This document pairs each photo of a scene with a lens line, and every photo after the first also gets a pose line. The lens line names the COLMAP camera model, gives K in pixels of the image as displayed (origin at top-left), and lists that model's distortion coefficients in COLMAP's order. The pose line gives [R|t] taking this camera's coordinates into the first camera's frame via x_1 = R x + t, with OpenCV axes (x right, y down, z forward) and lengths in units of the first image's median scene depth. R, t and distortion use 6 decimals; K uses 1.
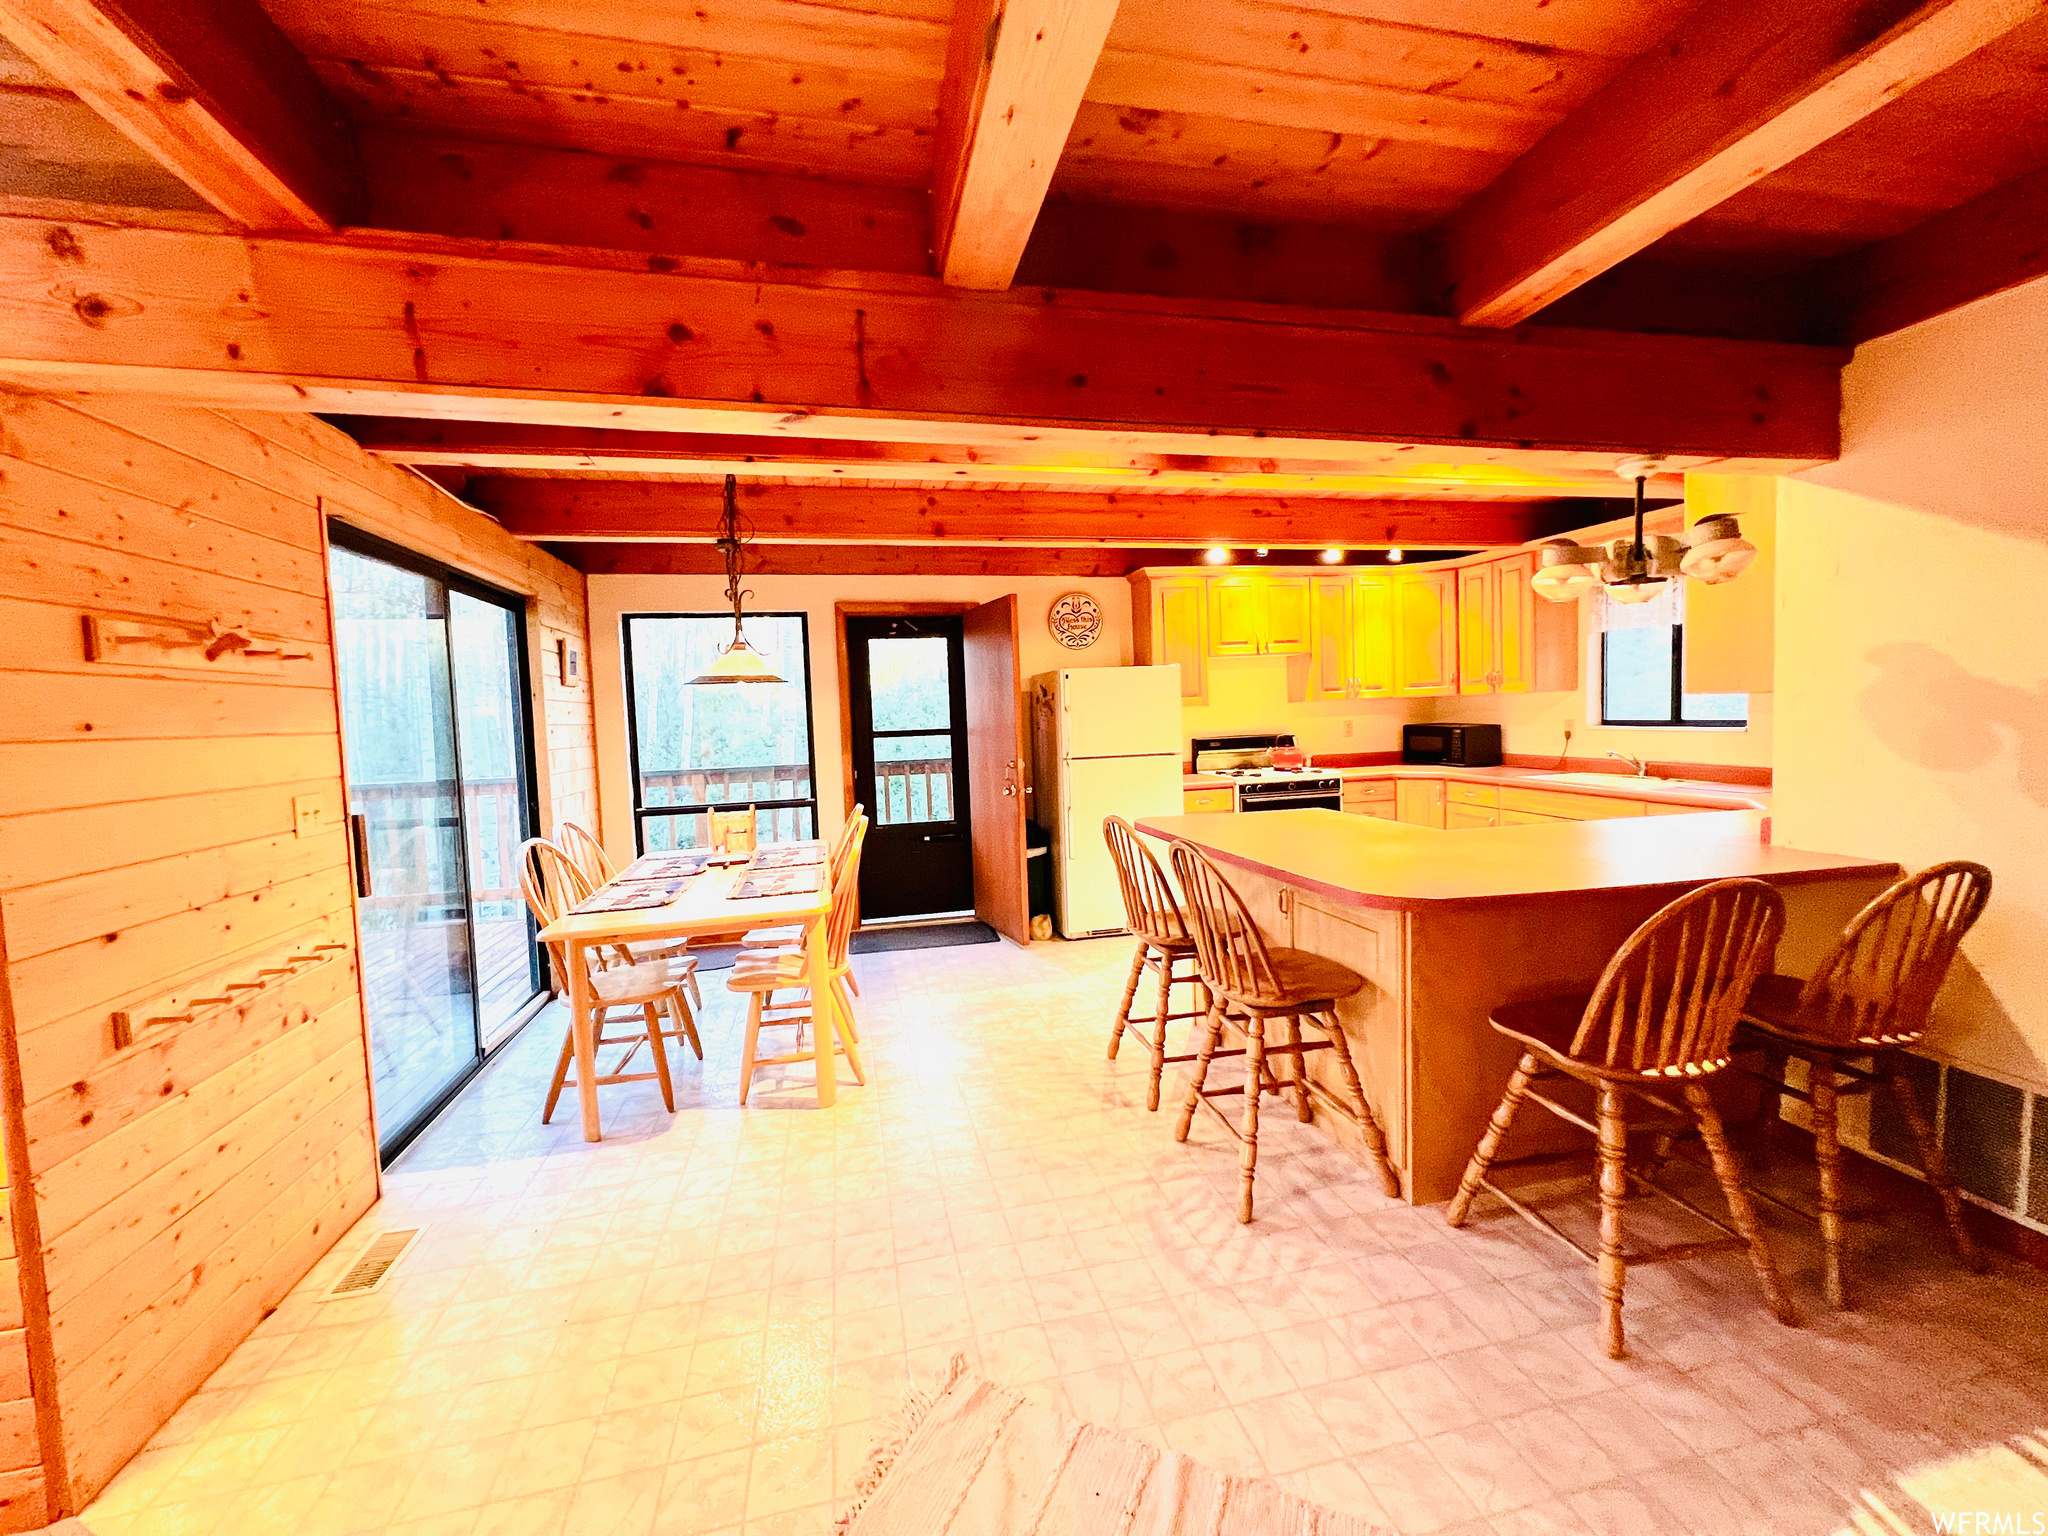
lens RADIAL K [[820.8, 0, 1010.9], [0, 820.8, 763.7], [0, 0, 1]] dist [-0.000614, 0.000283]
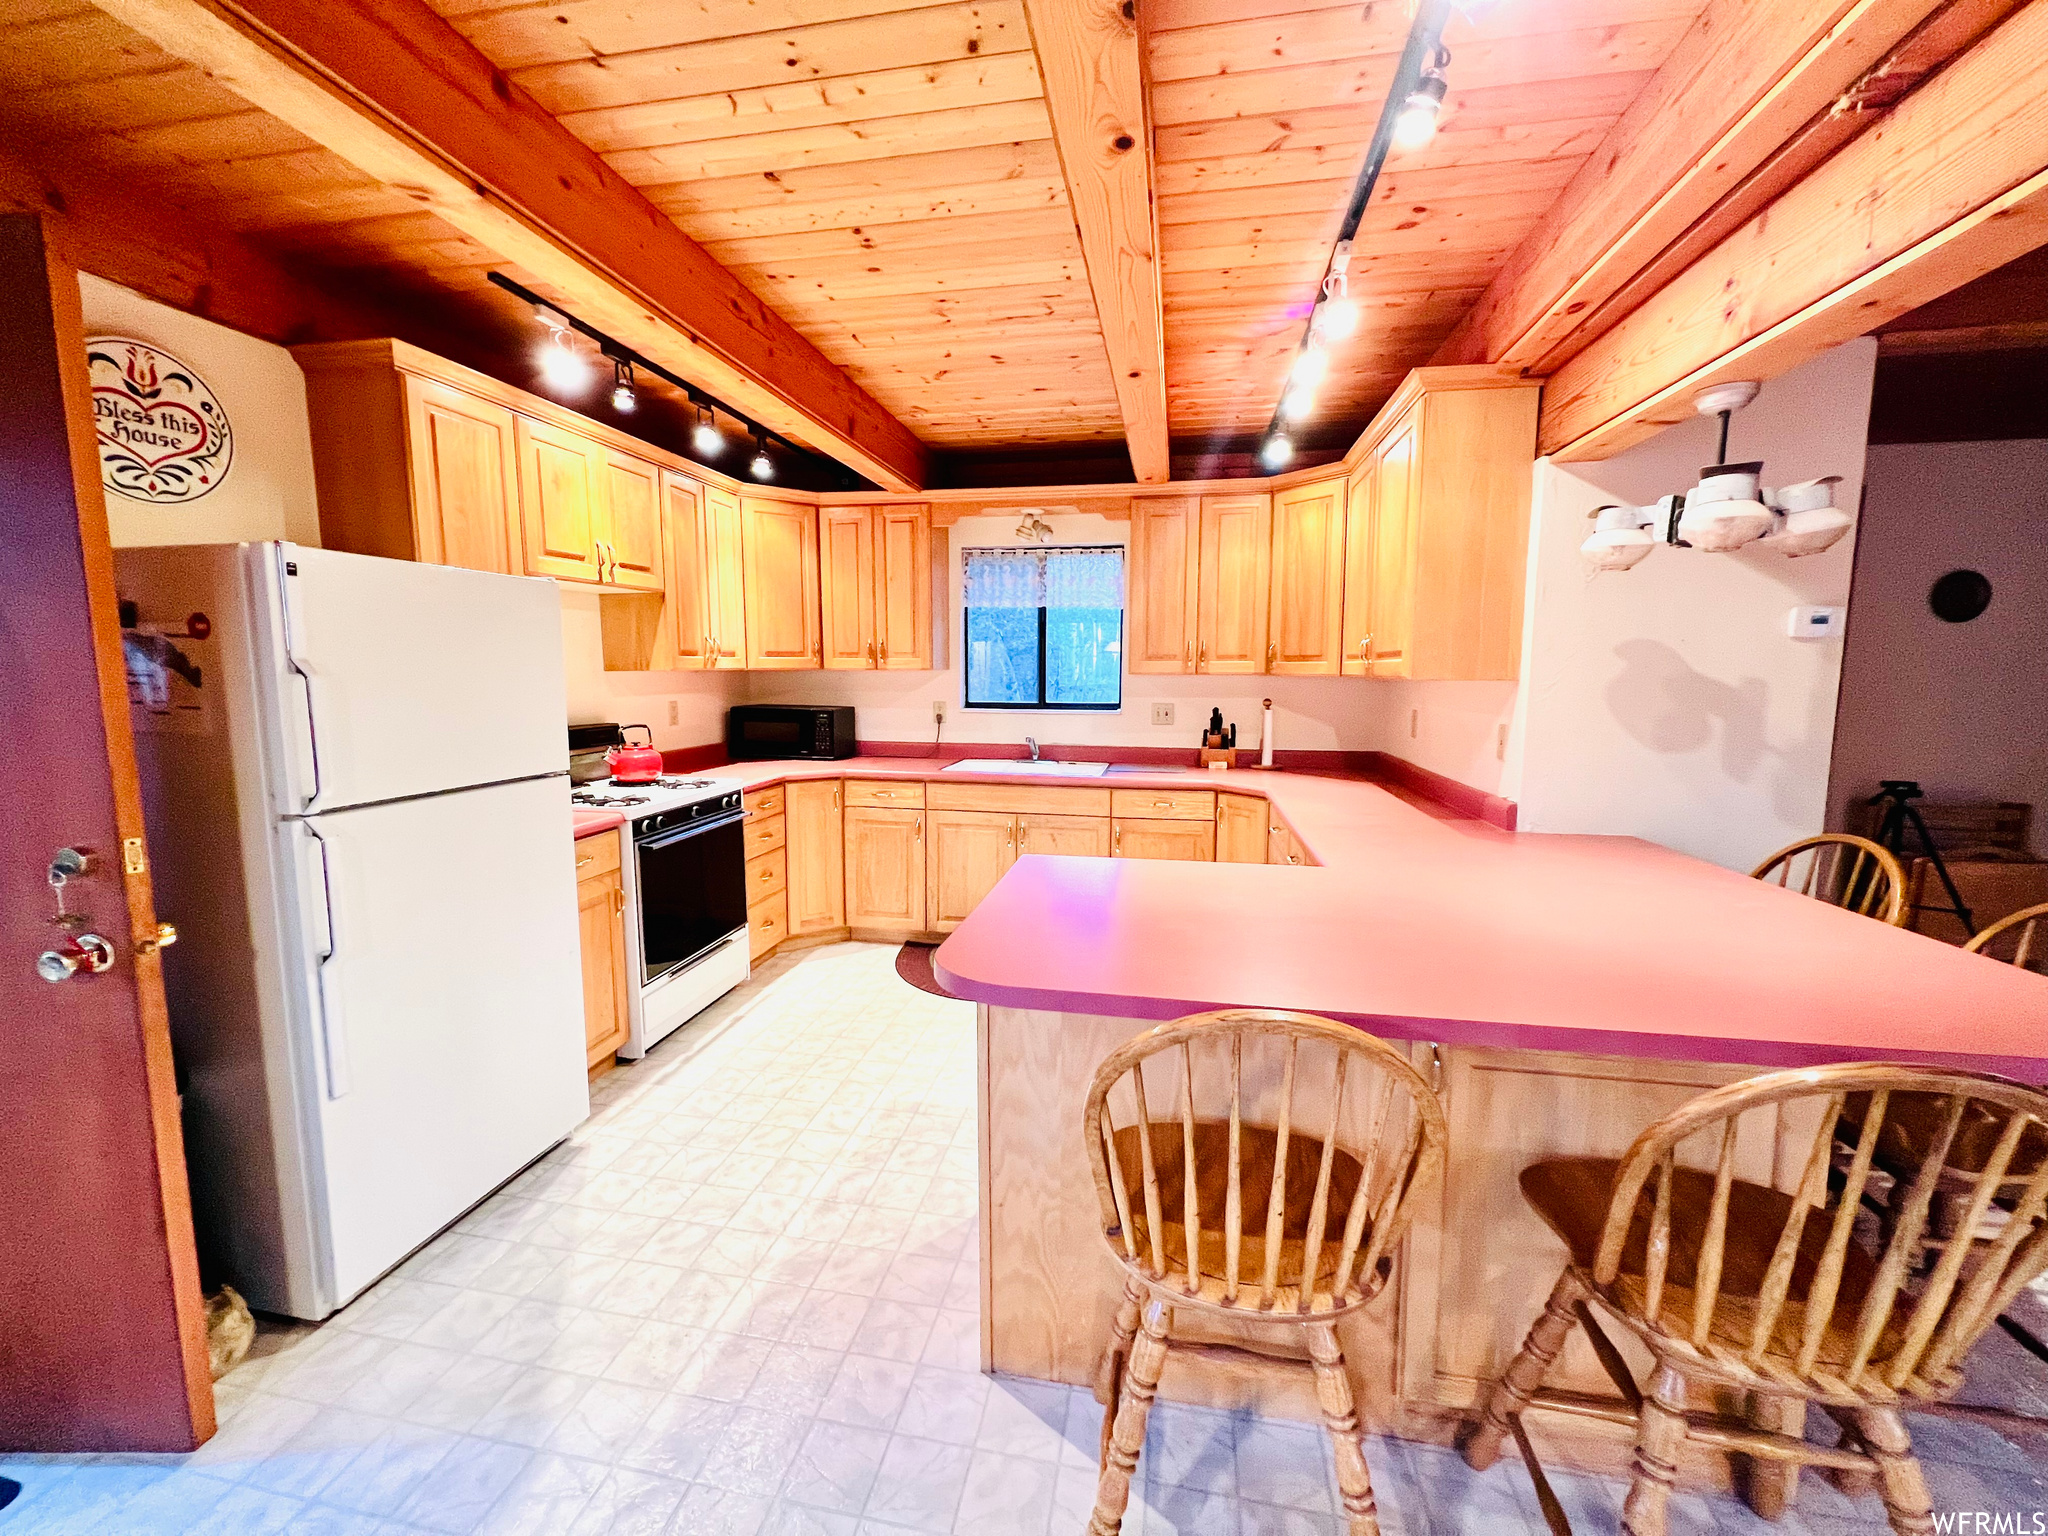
lens RADIAL K [[820.8, 0, 1025.0], [0, 820.8, 765.3], [0, 0, 1]] dist [-0.000614, 0.000283]
pose [[0.395735, -0.070135, 0.915683, -0.111732], [0.041117, 0.997433, 0.058627, -0.032218], [-0.917444, 0.014449, 0.397602, 0.545812]]
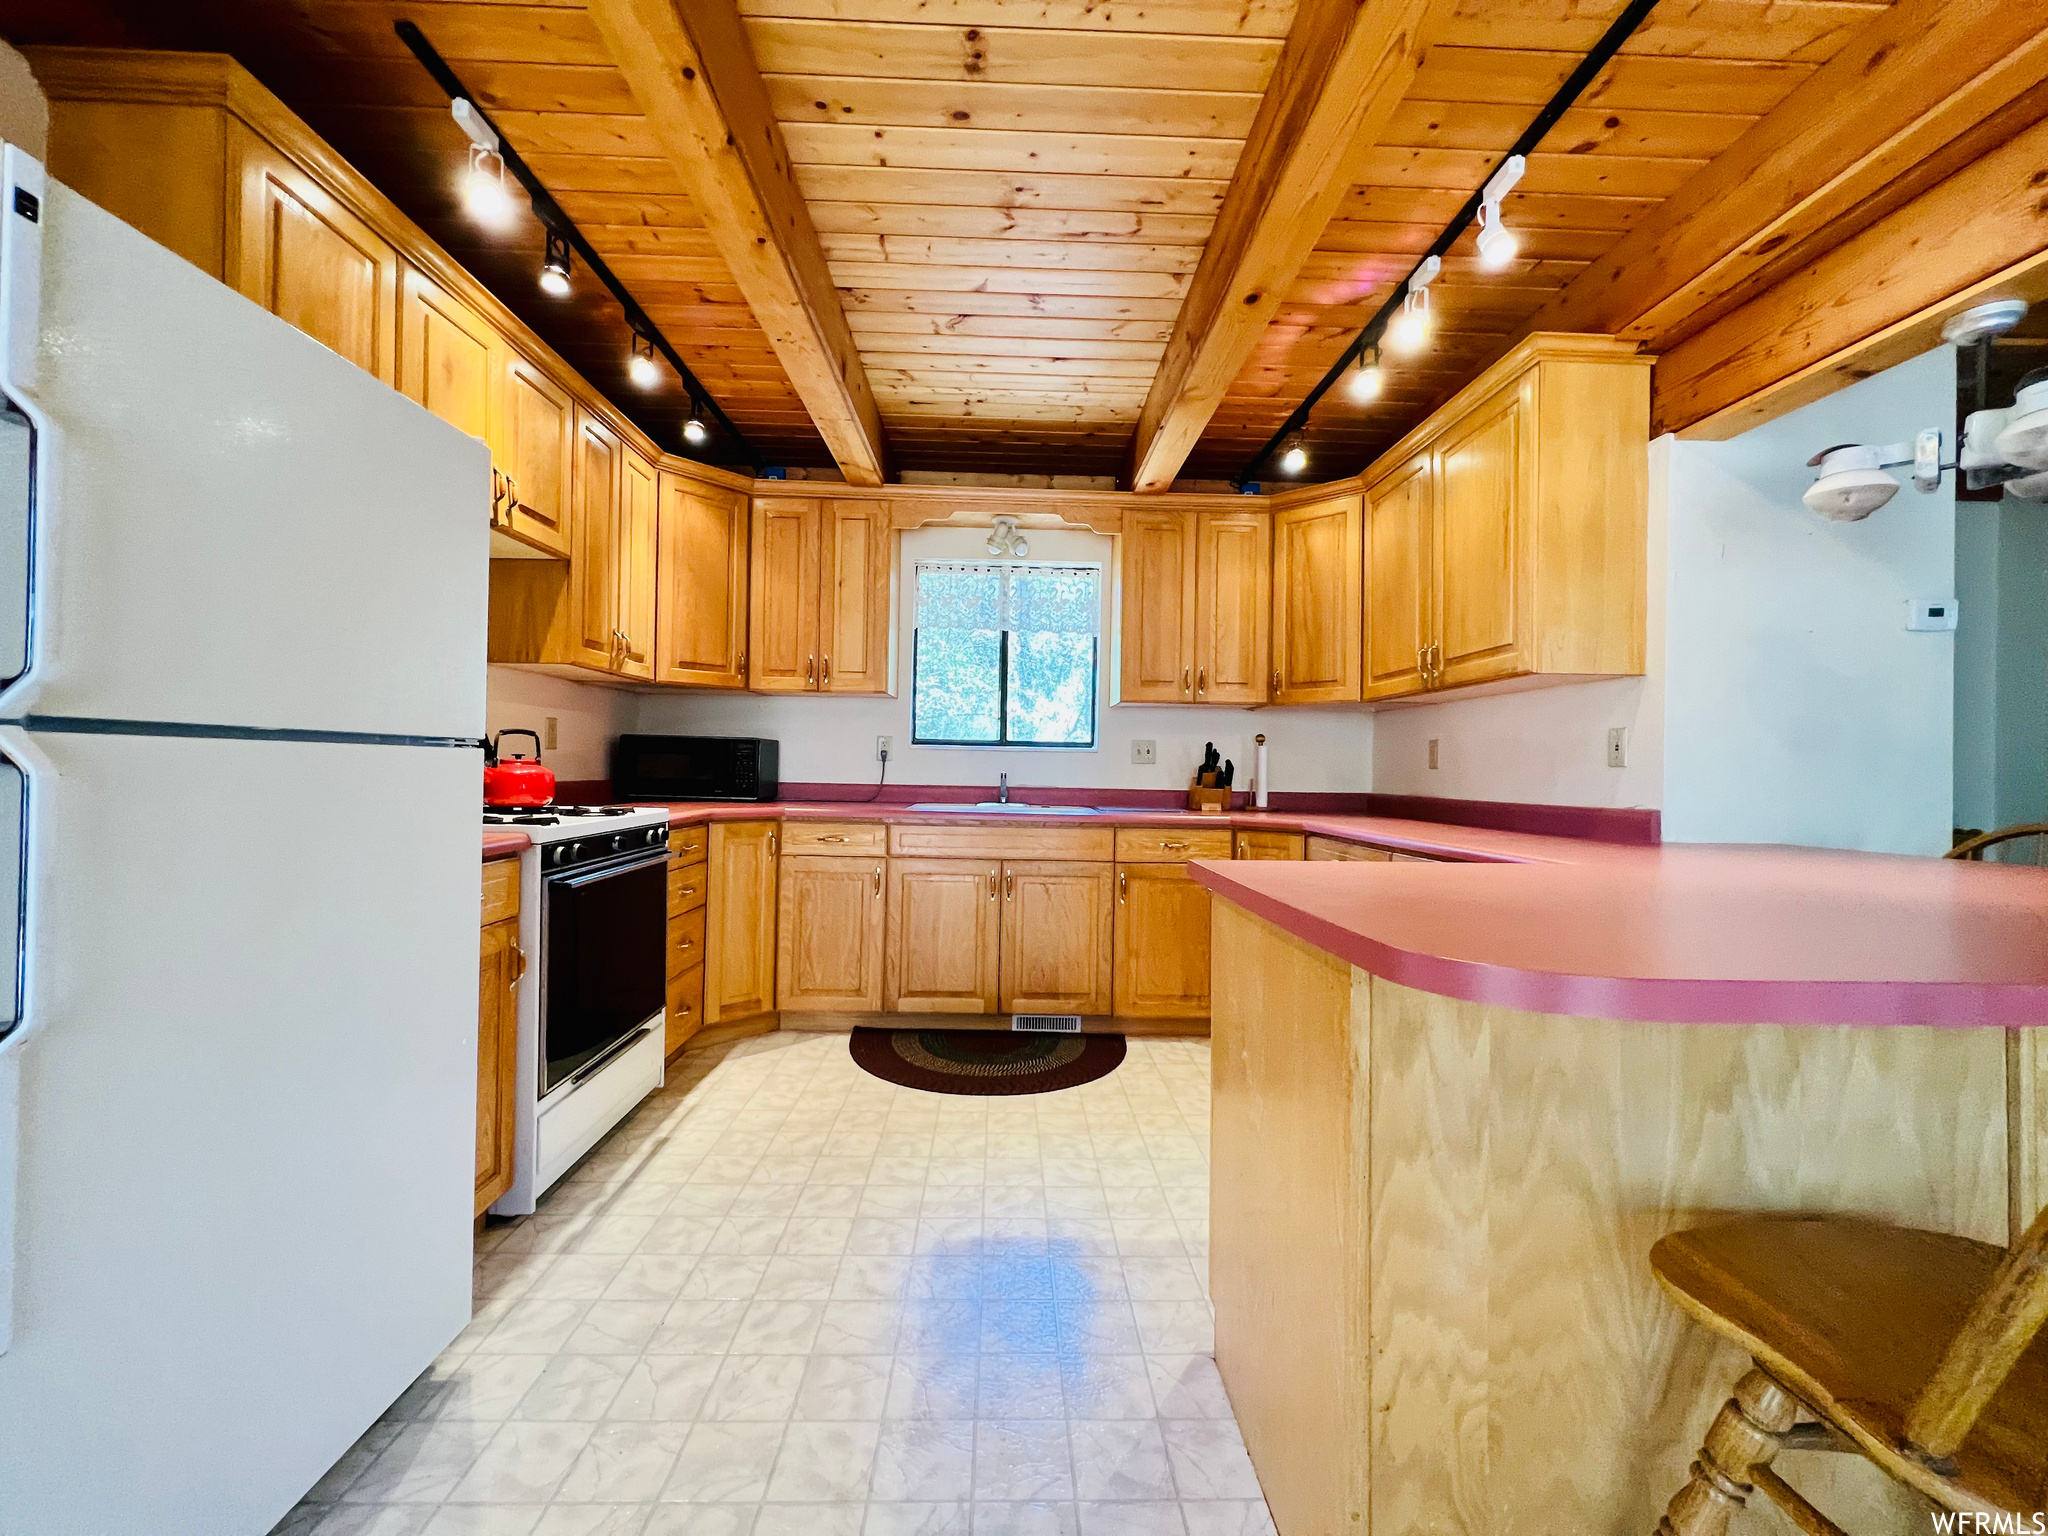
lens RADIAL K [[820.8, 0, 1021.3], [0, 820.8, 764.2], [0, 0, 1]] dist [-0.000614, 0.000283]
pose [[0.192070, 0.043590, 0.980413, -0.041353], [0.036819, 0.997990, -0.051584, 0.016419], [-0.980690, 0.046006, 0.190079, 0.717759]]
